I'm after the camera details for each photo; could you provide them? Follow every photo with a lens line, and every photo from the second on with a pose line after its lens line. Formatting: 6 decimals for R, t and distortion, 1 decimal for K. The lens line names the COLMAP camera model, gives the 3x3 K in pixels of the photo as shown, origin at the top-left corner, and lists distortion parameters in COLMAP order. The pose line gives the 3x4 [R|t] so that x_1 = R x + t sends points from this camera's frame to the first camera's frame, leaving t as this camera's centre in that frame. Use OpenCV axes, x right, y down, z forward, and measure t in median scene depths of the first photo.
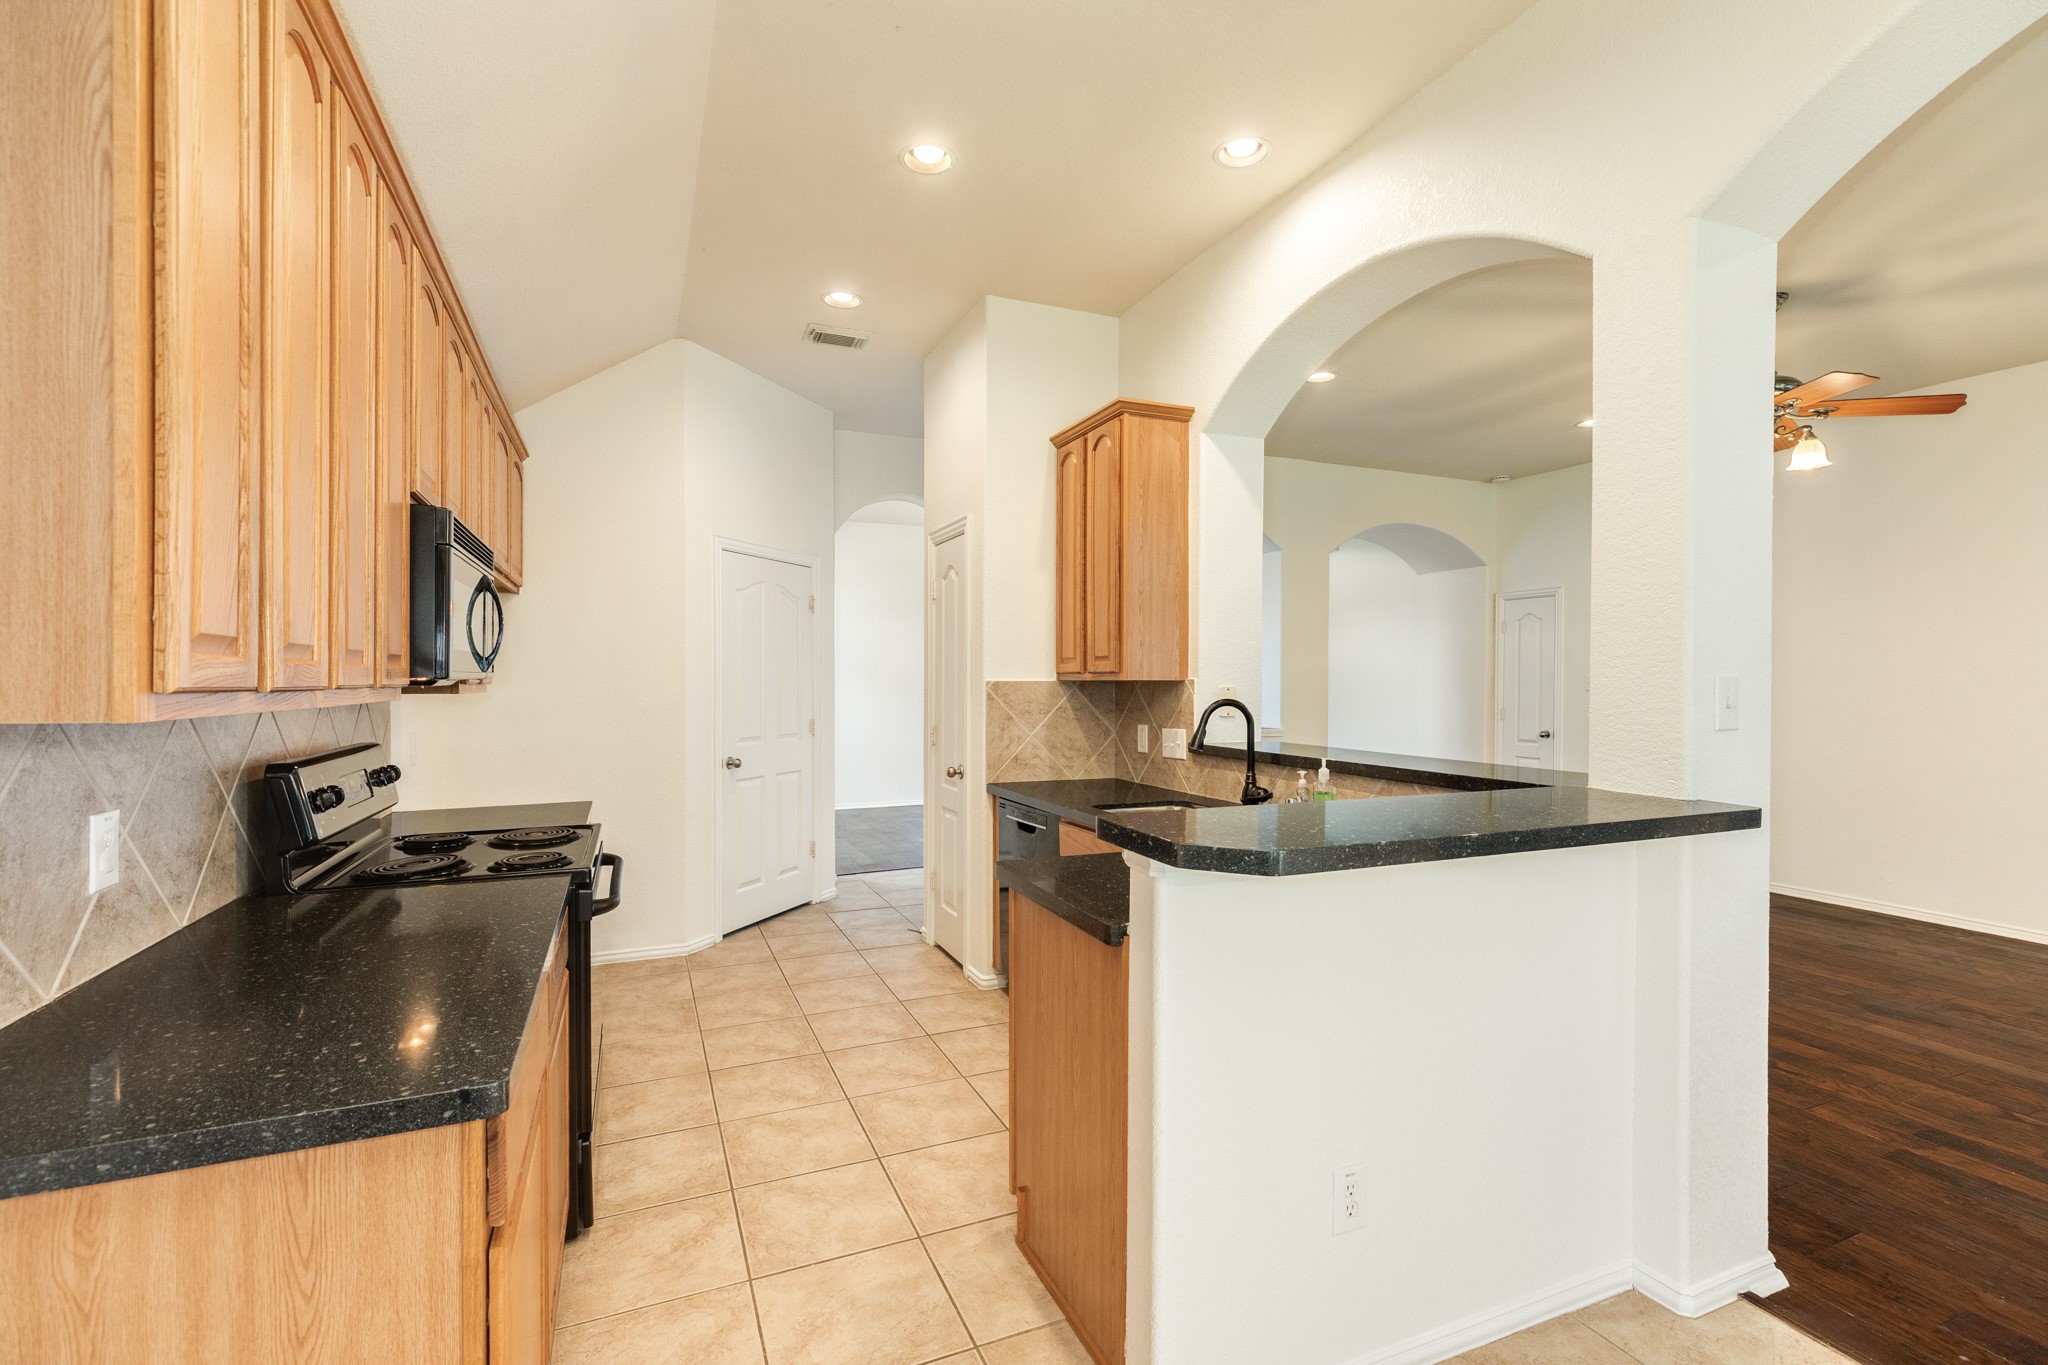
lens RADIAL K [[924.9, 0, 1024.5], [0, 924.9, 685.8], [0, 0, 1]] dist [0.009470, -0.000604]
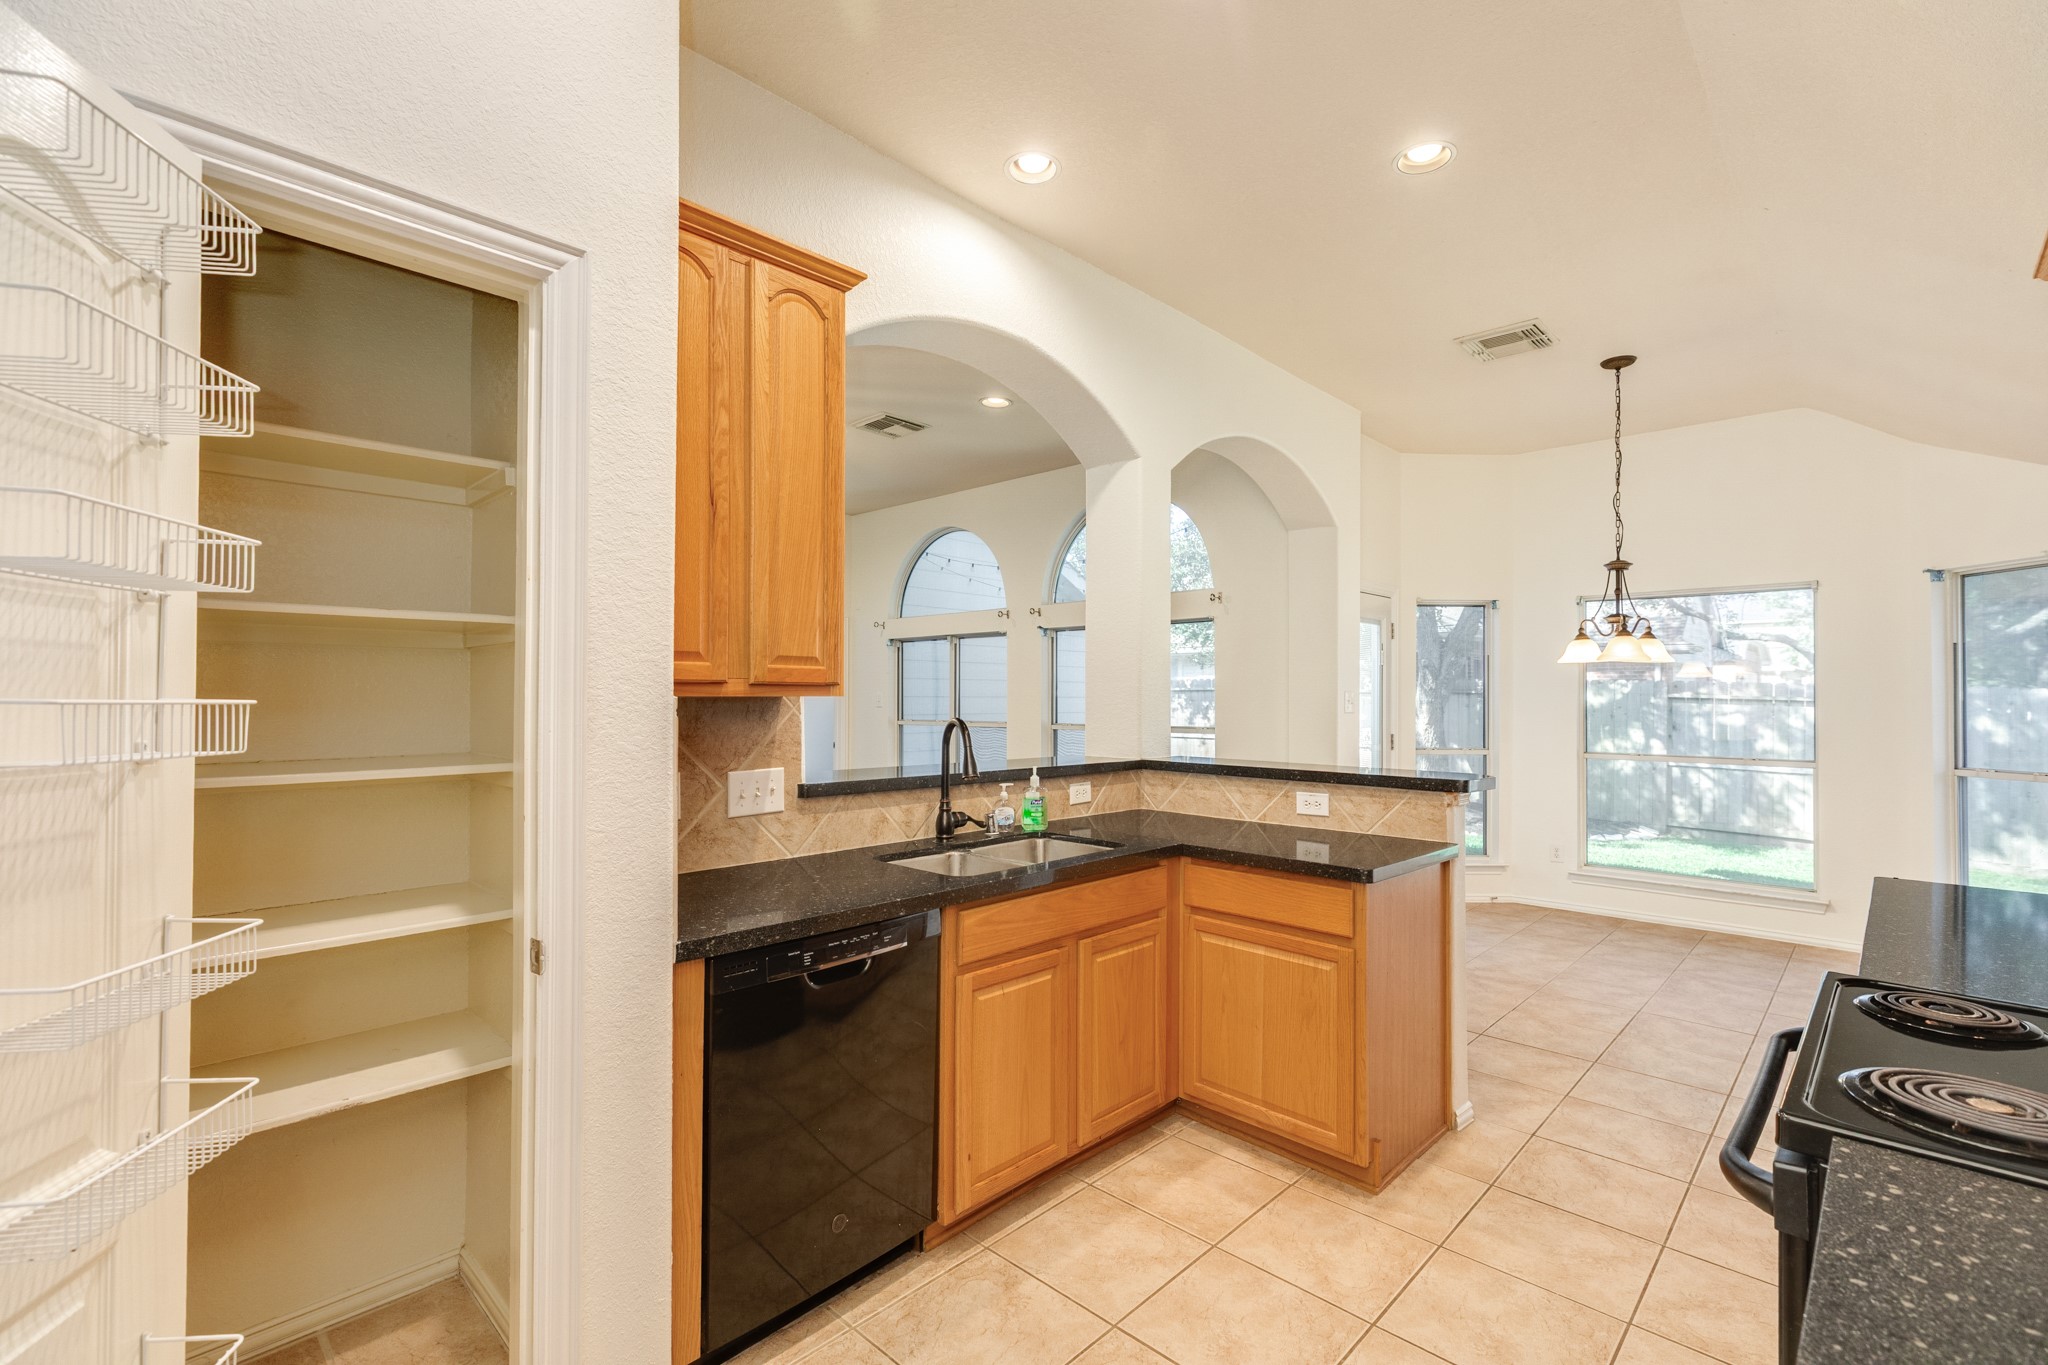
lens RADIAL K [[924.9, 0, 1013.0], [0, 924.9, 691.8], [0, 0, 1]] dist [0.009470, -0.000604]
pose [[-0.389414, -0.001789, 0.921061, -0.524323], [-0.001349, 0.999998, 0.001372, -0.010196], [-0.921062, -0.000708, -0.389416, 1.101958]]
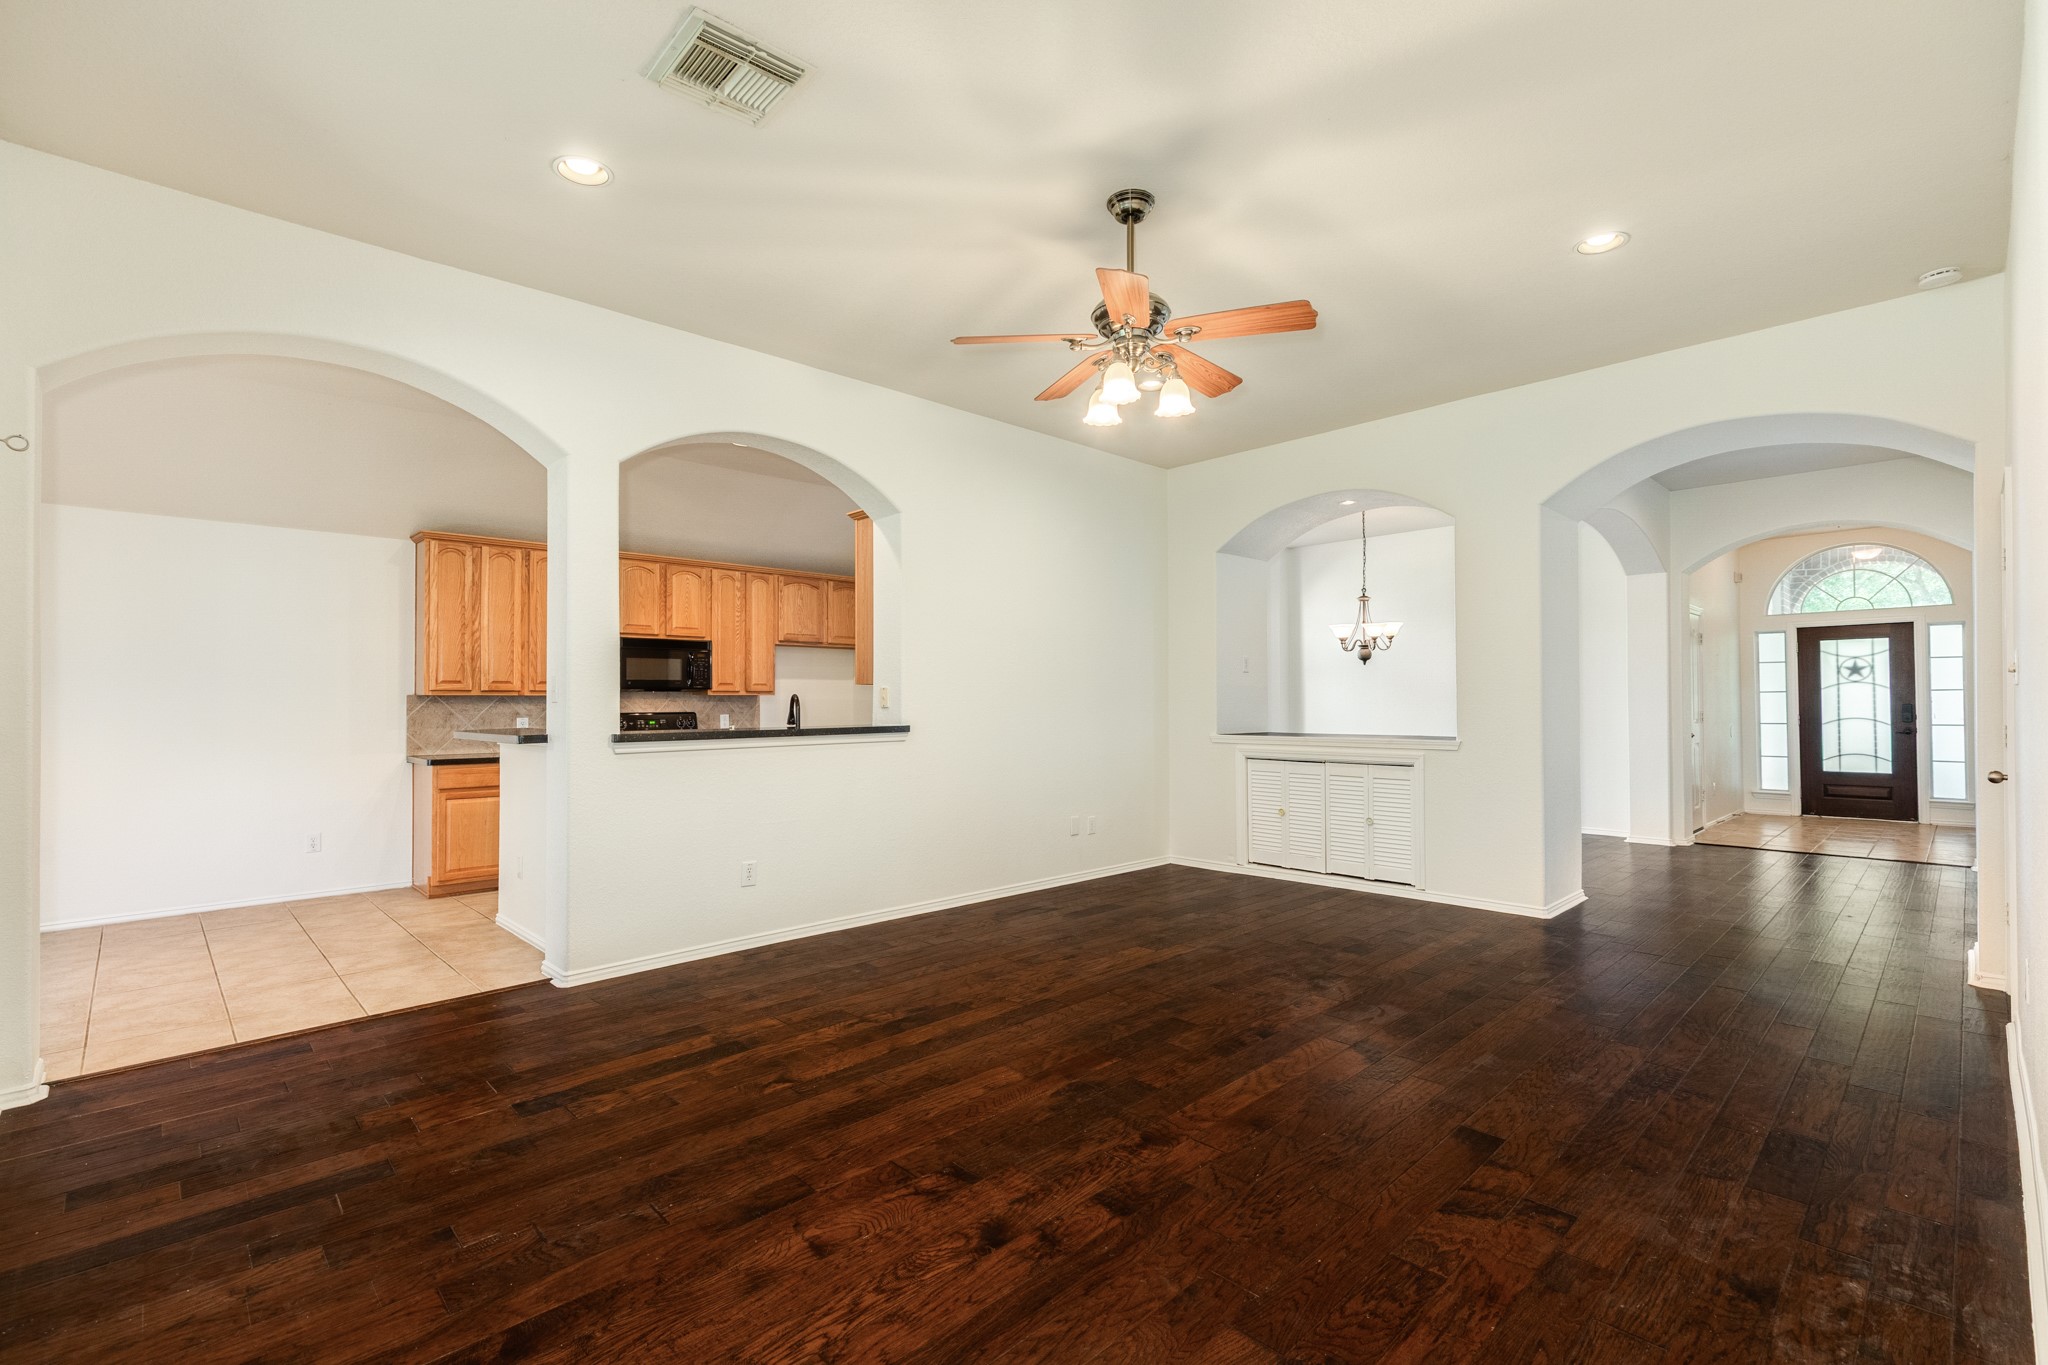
lens RADIAL K [[924.9, 0, 1012.3], [0, 924.9, 681.1], [0, 0, 1]] dist [0.009470, -0.000604]
pose [[0.334045, -0.026128, -0.942195, 1.611849], [0.000169, 0.999617, -0.027661, 0.032564], [0.942557, 0.009080, 0.333922, 0.674833]]
